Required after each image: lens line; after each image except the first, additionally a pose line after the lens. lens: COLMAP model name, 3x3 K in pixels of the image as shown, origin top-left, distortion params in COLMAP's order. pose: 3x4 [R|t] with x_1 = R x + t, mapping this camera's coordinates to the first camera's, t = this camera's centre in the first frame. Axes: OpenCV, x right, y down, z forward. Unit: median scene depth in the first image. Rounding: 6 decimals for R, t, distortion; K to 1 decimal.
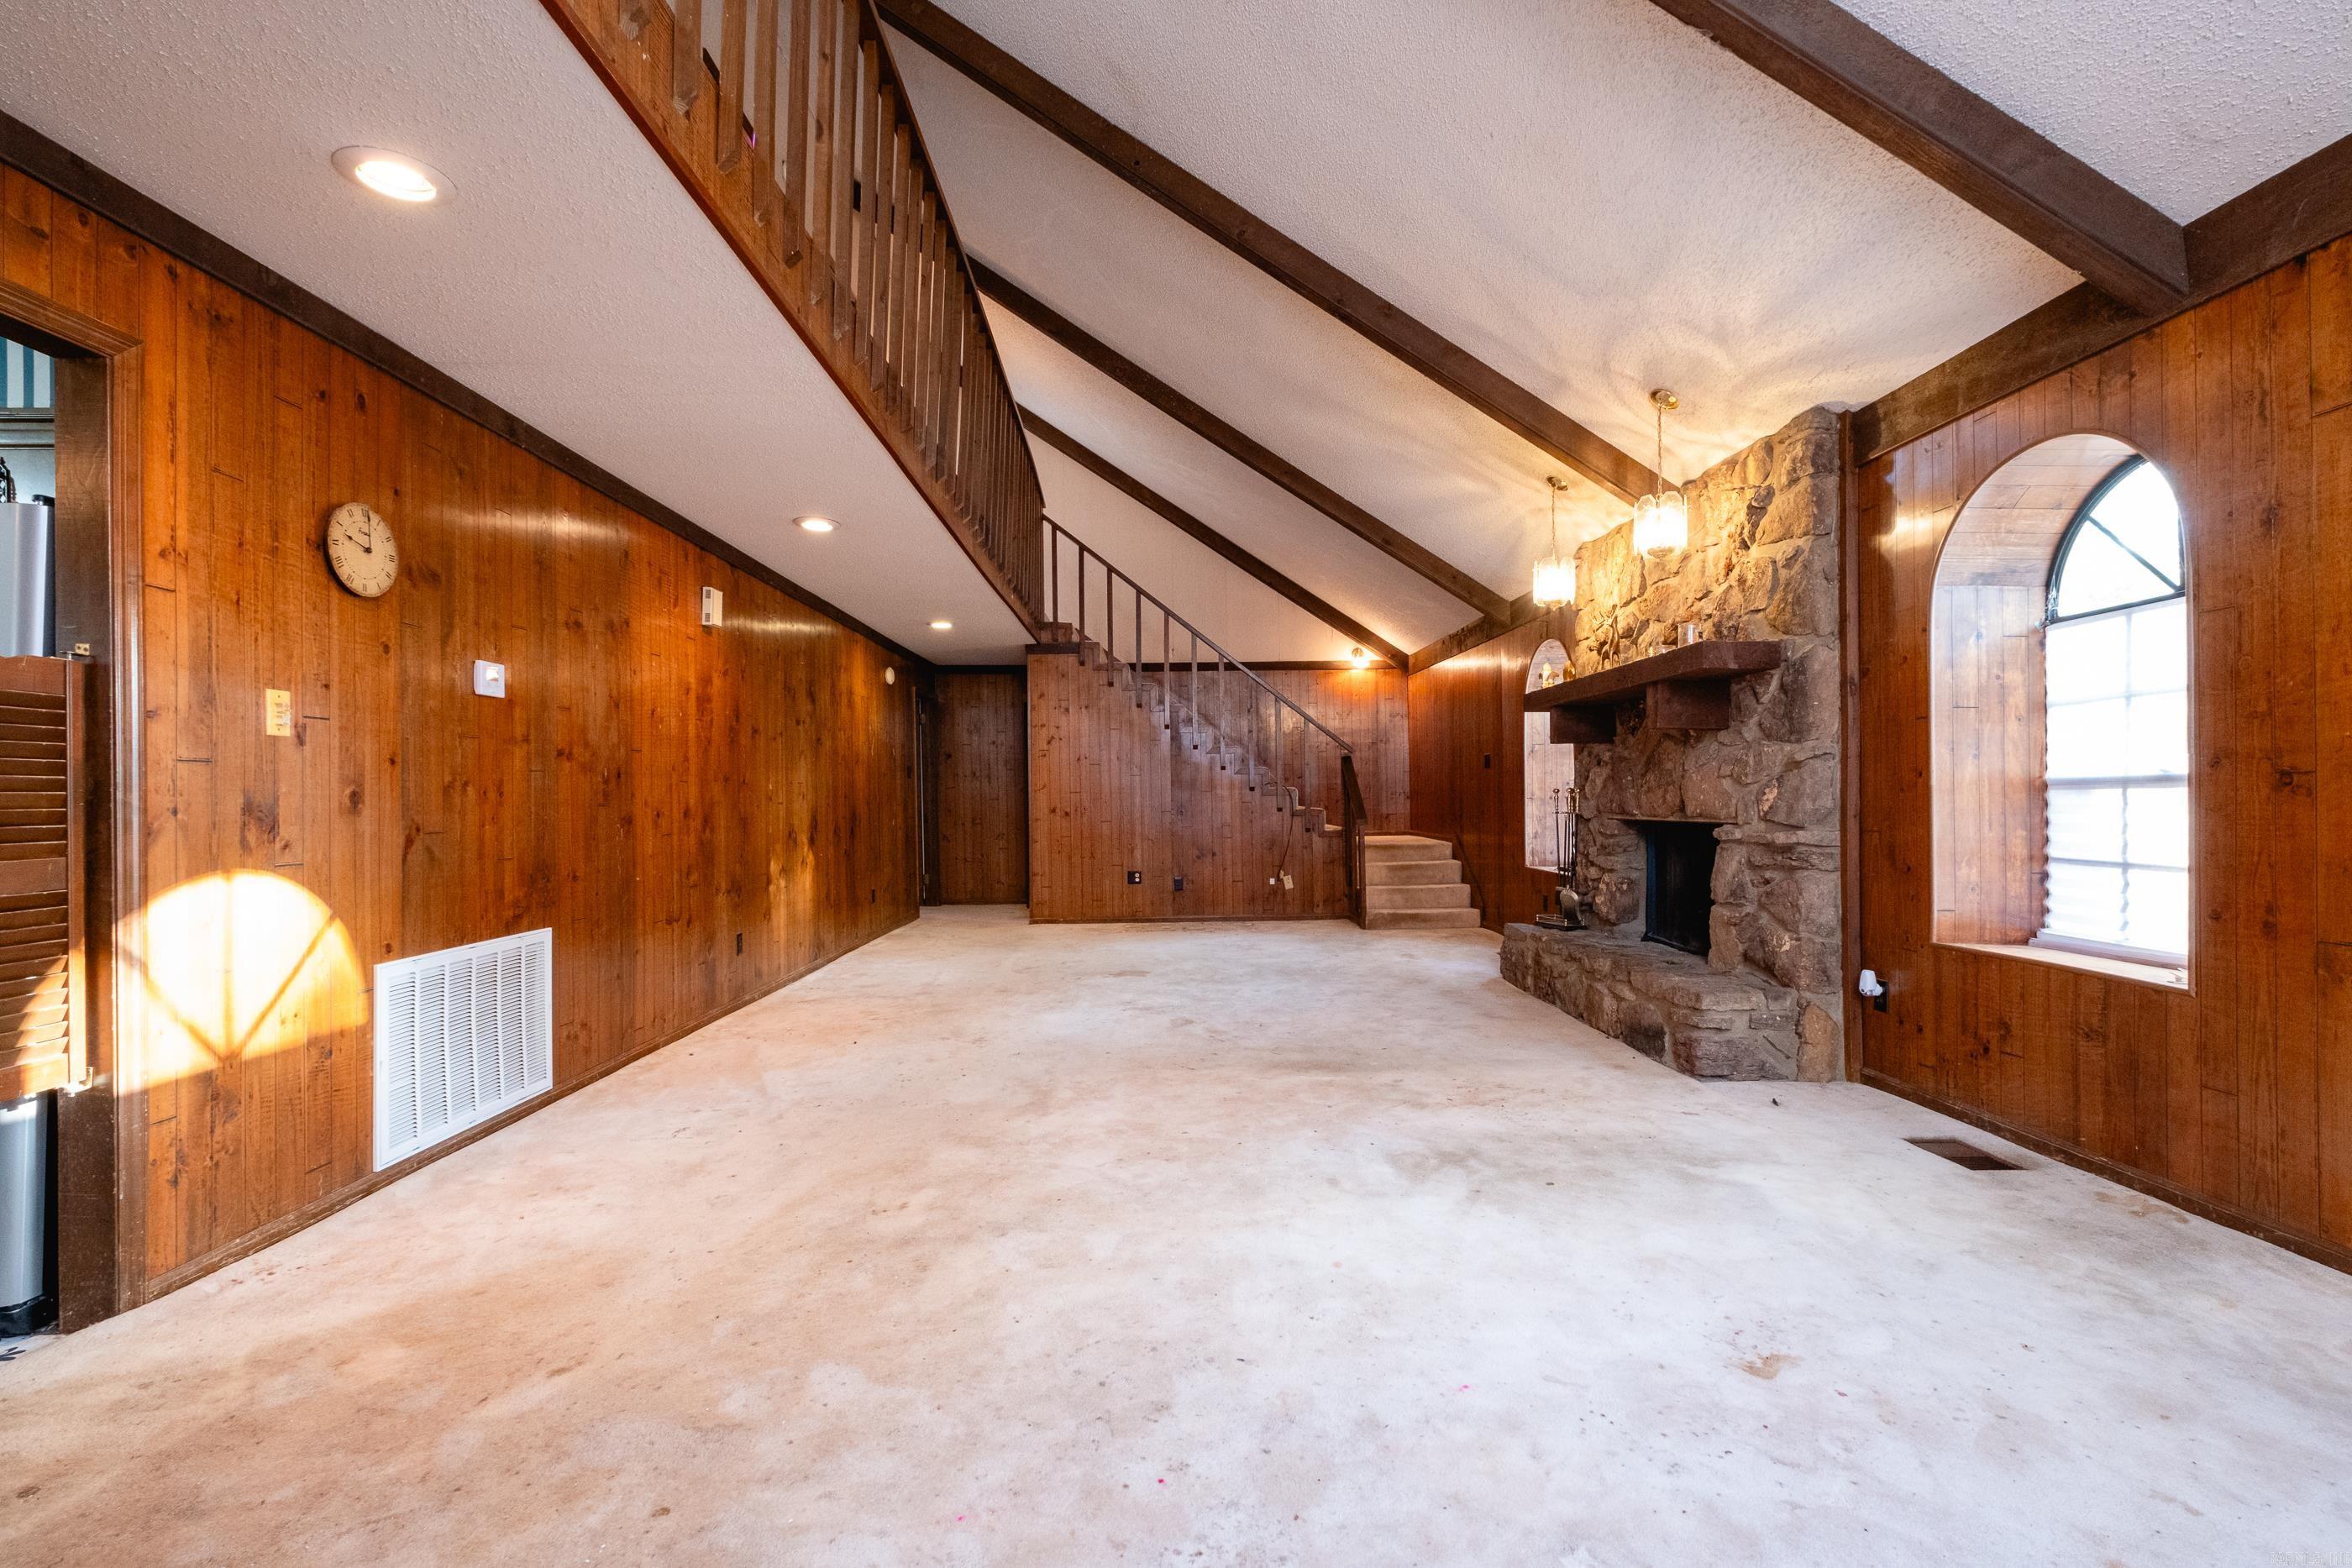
lens RADIAL K [[1021.8, 0, 1160.4], [0, 1021.8, 796.0], [0, 0, 1]] dist [0.003159, 0.000022]
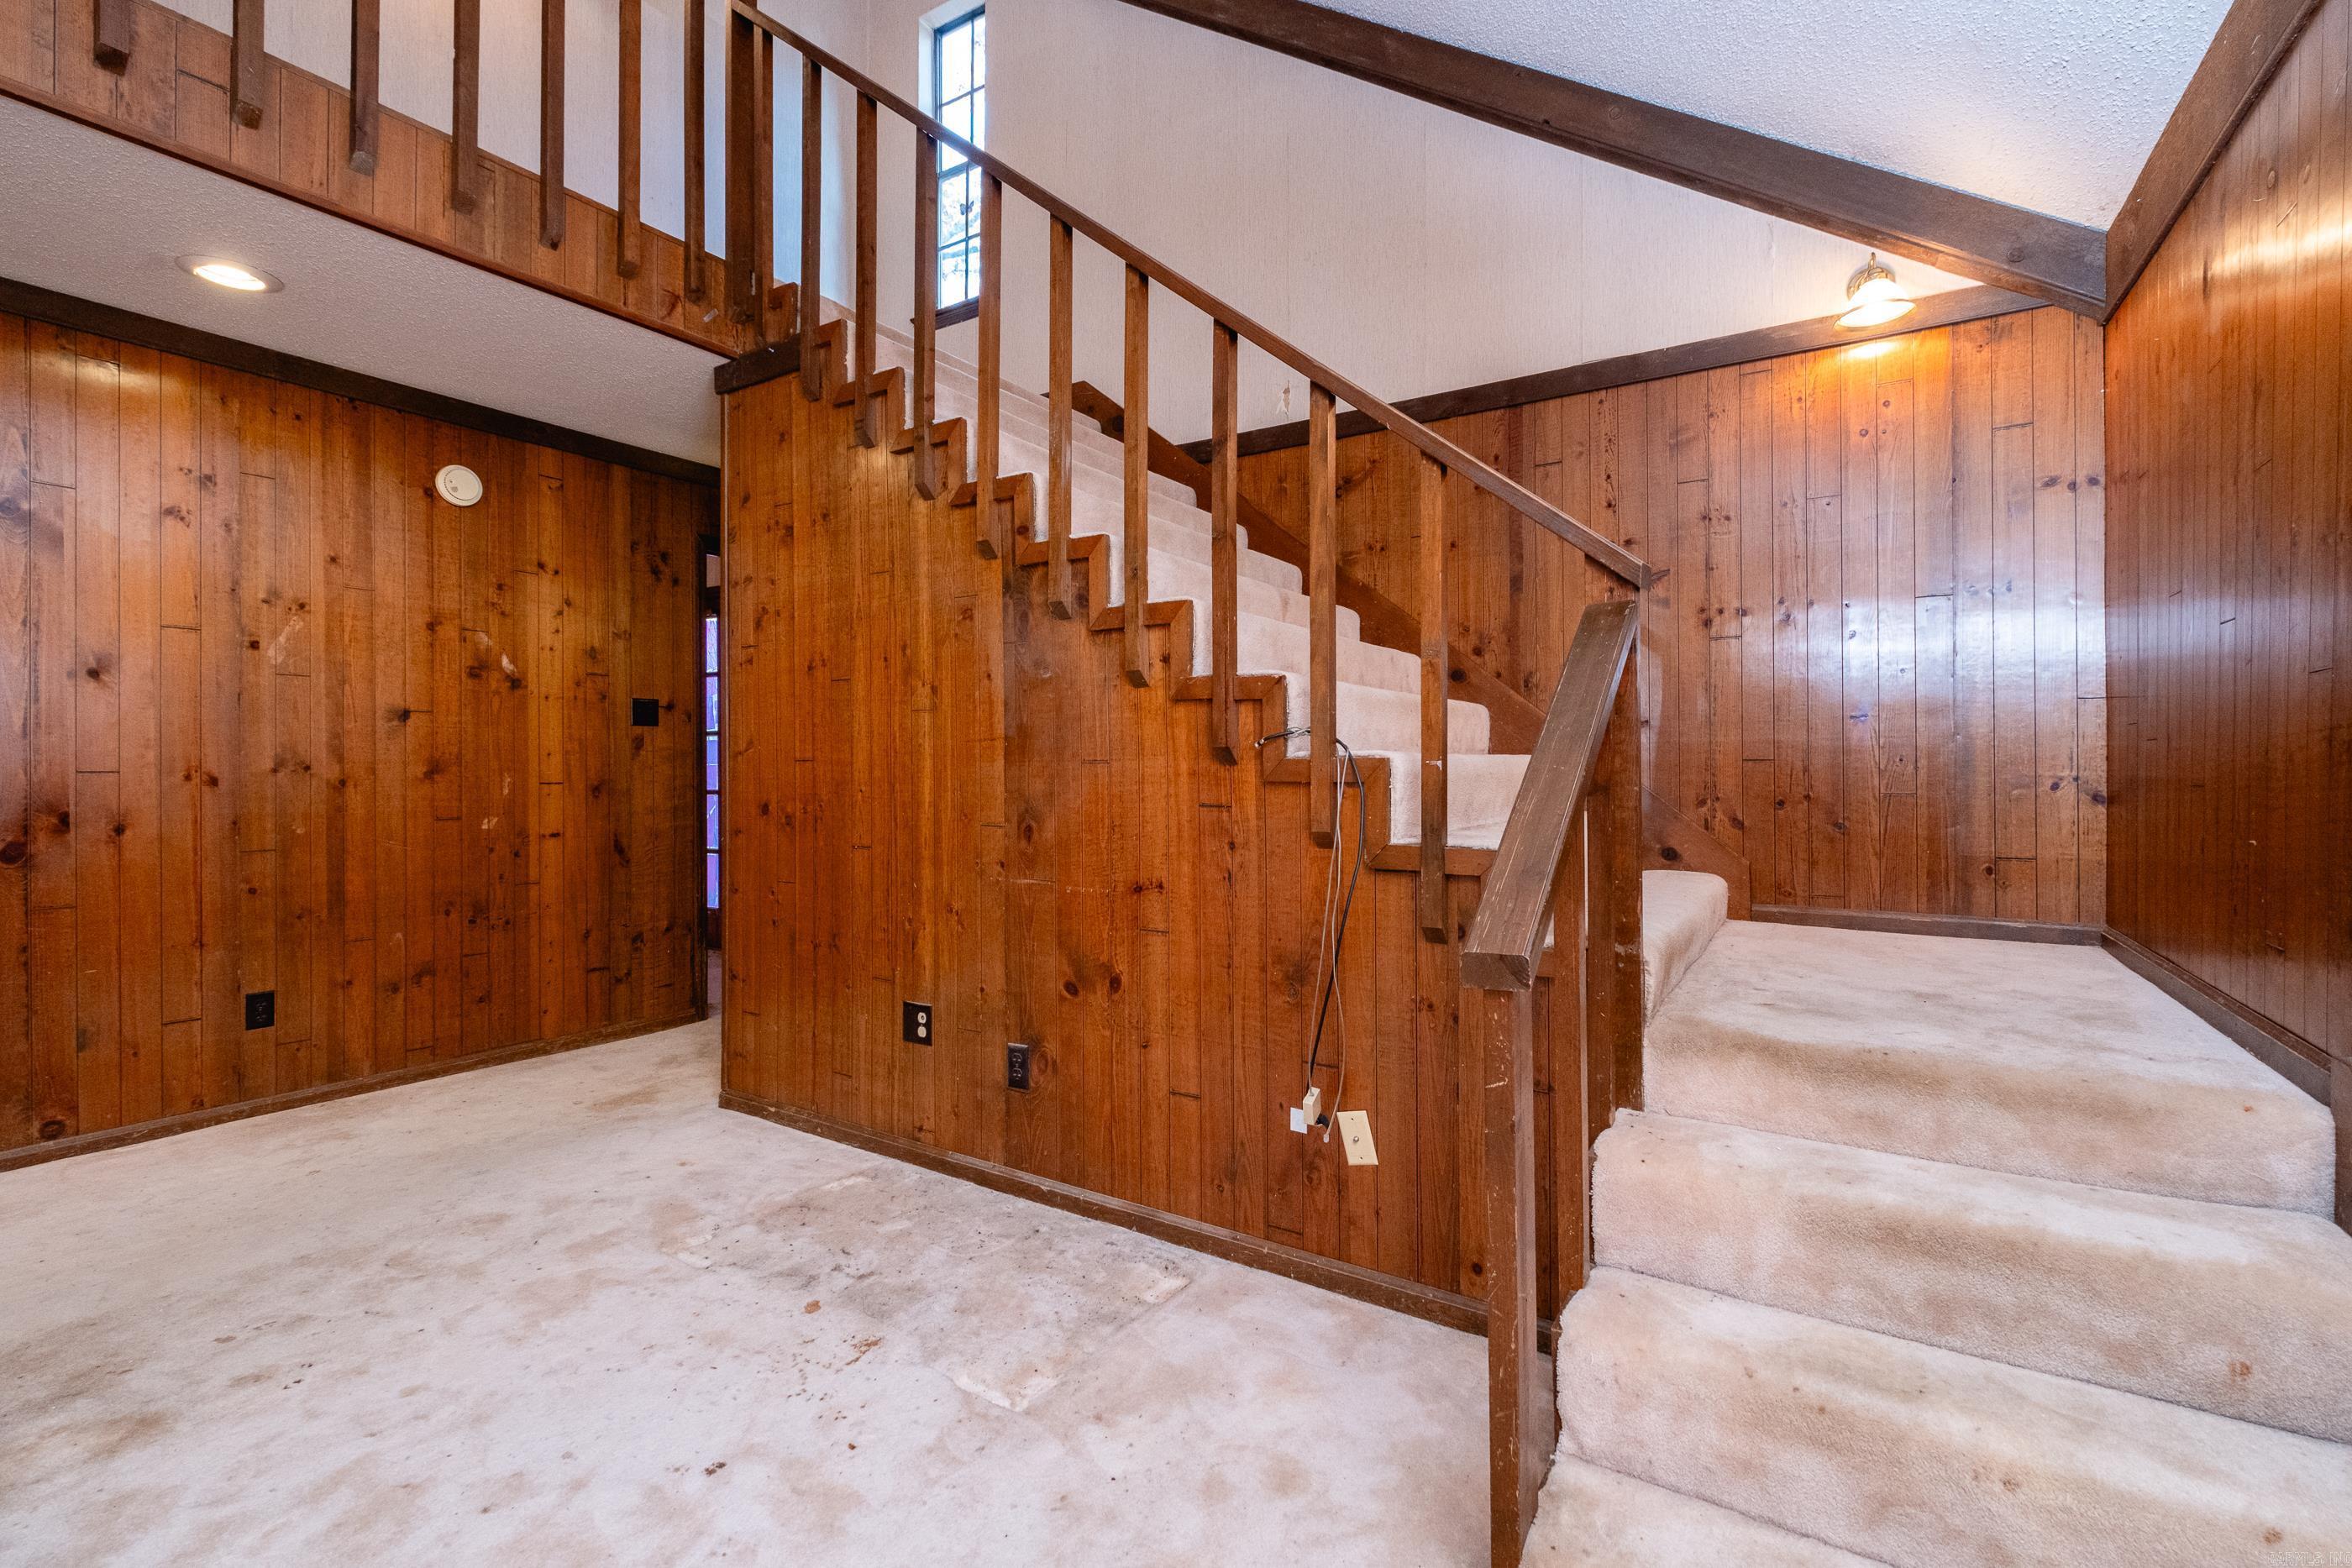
lens RADIAL K [[1014.5, 0, 1181.8], [0, 1014.5, 770.7], [0, 0, 1]] dist [0.001578, -0.000259]
pose [[0.841284, 0.017249, -0.540318, 0.219259], [-0.012996, 0.999847, 0.011684, -0.005901], [0.540437, -0.002808, 0.841380, 0.773218]]
